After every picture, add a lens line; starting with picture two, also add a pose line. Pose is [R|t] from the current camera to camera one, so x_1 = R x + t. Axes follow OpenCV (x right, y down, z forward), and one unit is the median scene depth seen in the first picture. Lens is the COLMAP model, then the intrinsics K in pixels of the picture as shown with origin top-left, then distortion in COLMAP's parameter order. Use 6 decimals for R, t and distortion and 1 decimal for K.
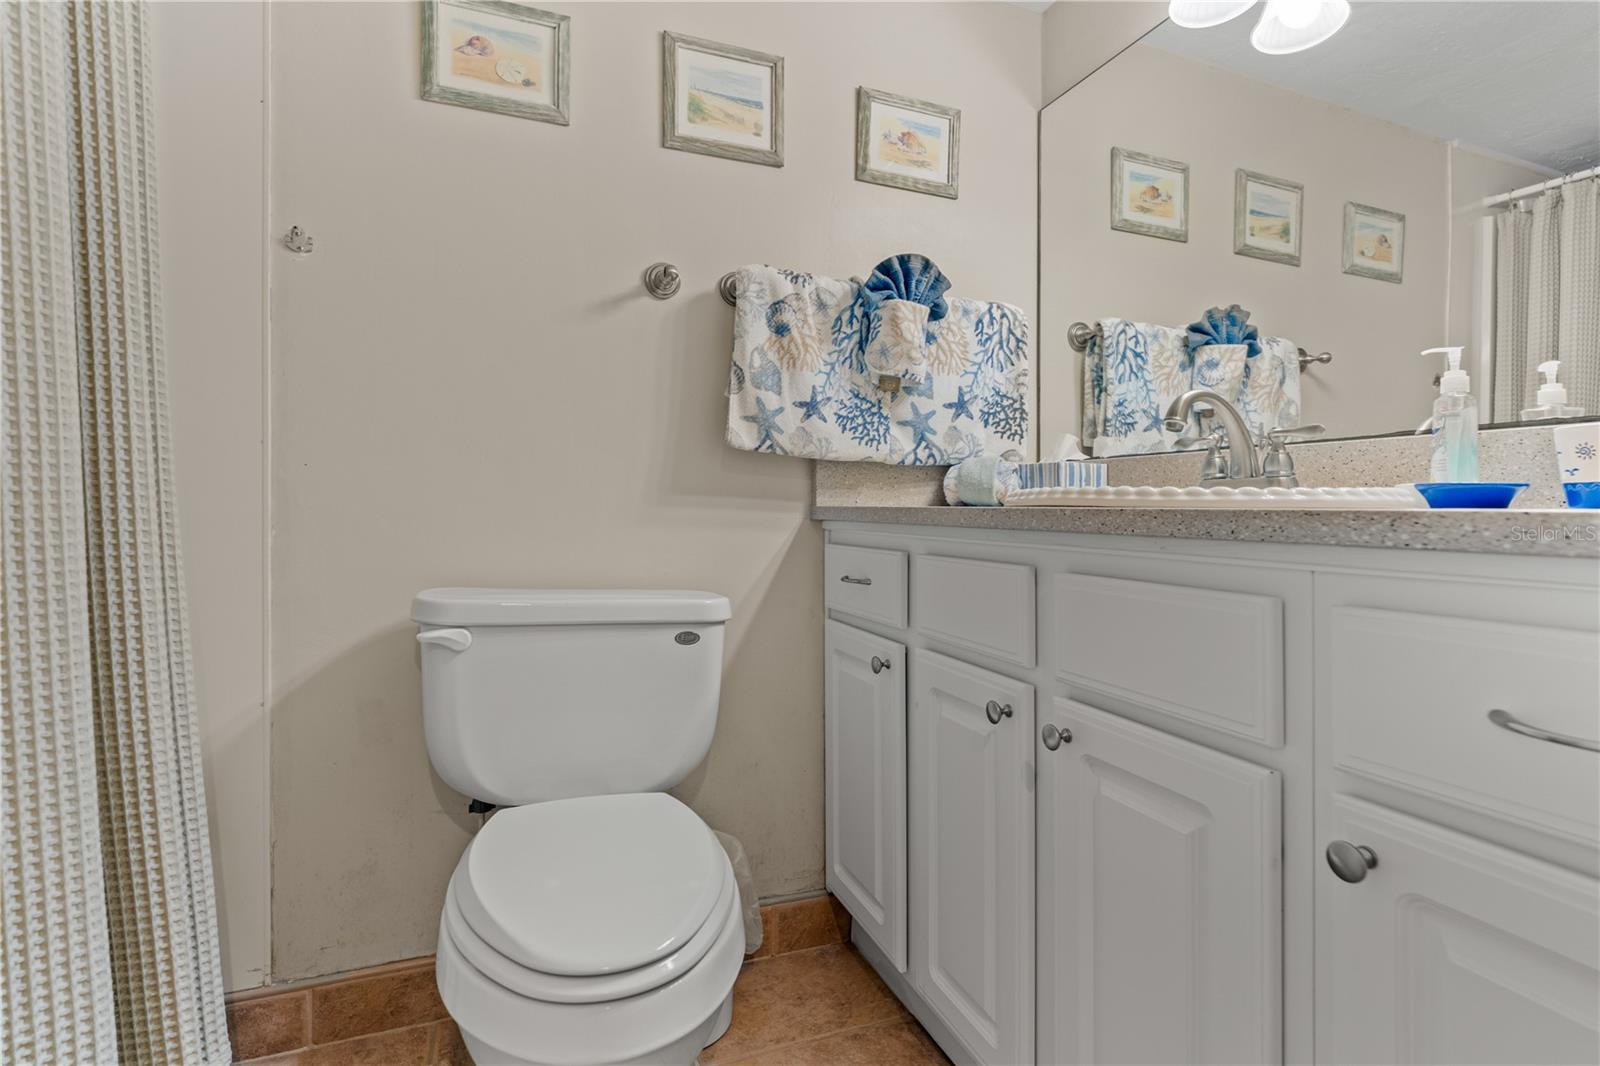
lens RADIAL K [[746.7, 0, 788.7], [0, 746.7, 528.5], [0, 0, 1]] dist [-0.002388, 0.001323]
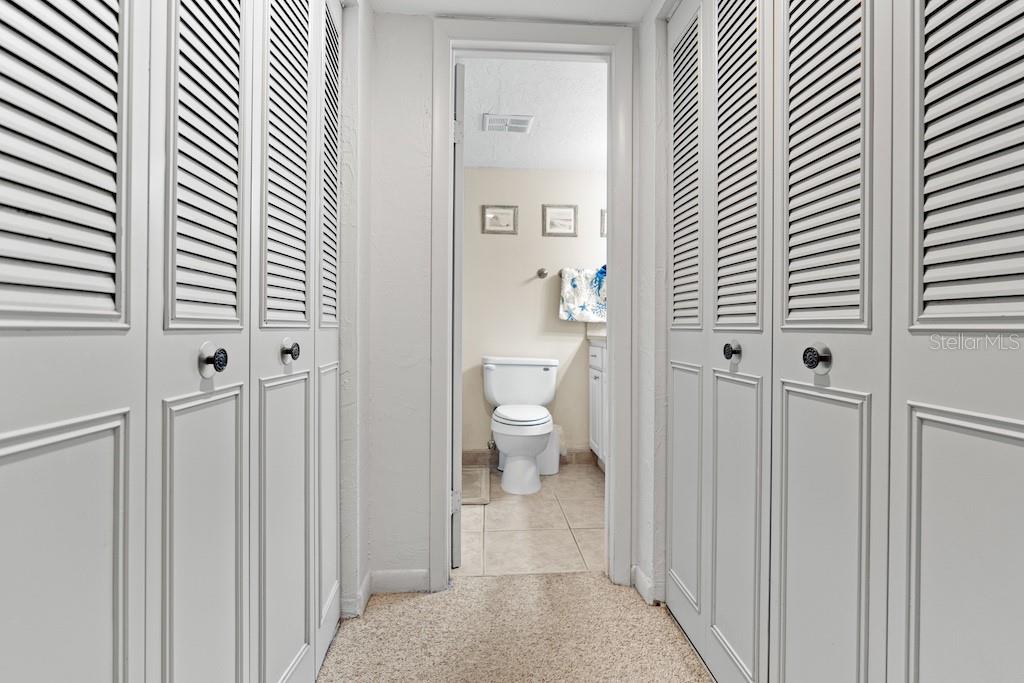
lens RADIAL K [[477.9, 0, 511.8], [0, 477.9, 337.5], [0, 0, 1]] dist [-0.002388, 0.001323]
pose [[0.954218, -0.005329, -0.299063, 0.381798], [-0.003786, 0.999546, -0.029891, 0.048337], [0.299087, 0.029655, 0.953765, -1.248609]]
